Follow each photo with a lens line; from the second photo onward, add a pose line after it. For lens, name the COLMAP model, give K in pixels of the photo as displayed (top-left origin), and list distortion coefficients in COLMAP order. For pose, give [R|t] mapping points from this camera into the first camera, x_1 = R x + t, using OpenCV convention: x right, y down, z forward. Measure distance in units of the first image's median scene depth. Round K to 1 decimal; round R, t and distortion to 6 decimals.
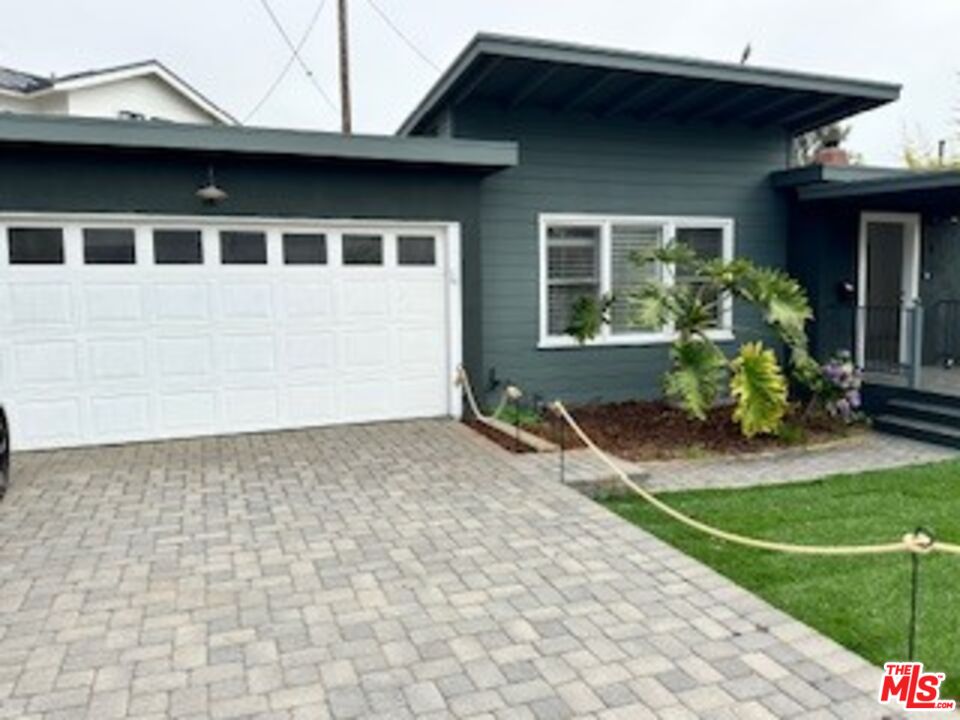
lens RADIAL K [[715.6, 0, 484.1], [0, 715.6, 352.0], [0, 0, 1]] dist [0.113260, -0.161091]
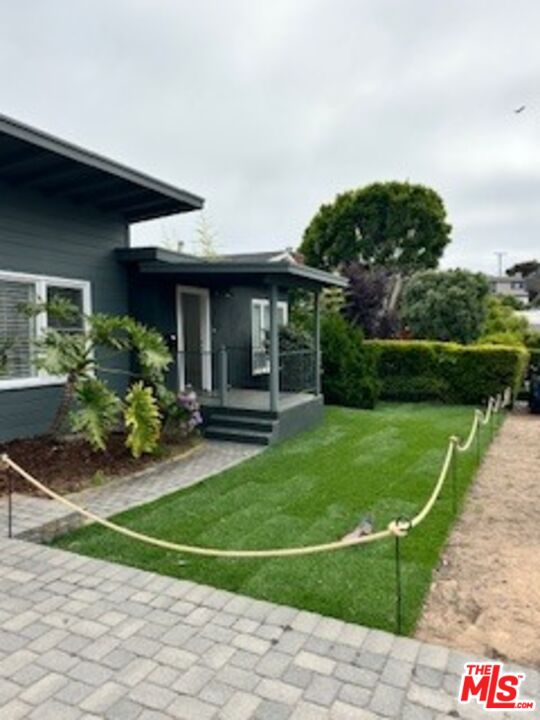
lens RADIAL K [[536.7, 0, 258.6], [0, 536.7, 360.8], [0, 0, 1]] dist [0.113260, -0.161091]
pose [[0.723043, -0.027025, 0.690274, -0.123072], [0.054406, 0.998358, -0.017902, -0.021092], [-0.688657, 0.050499, 0.723326, 0.173934]]
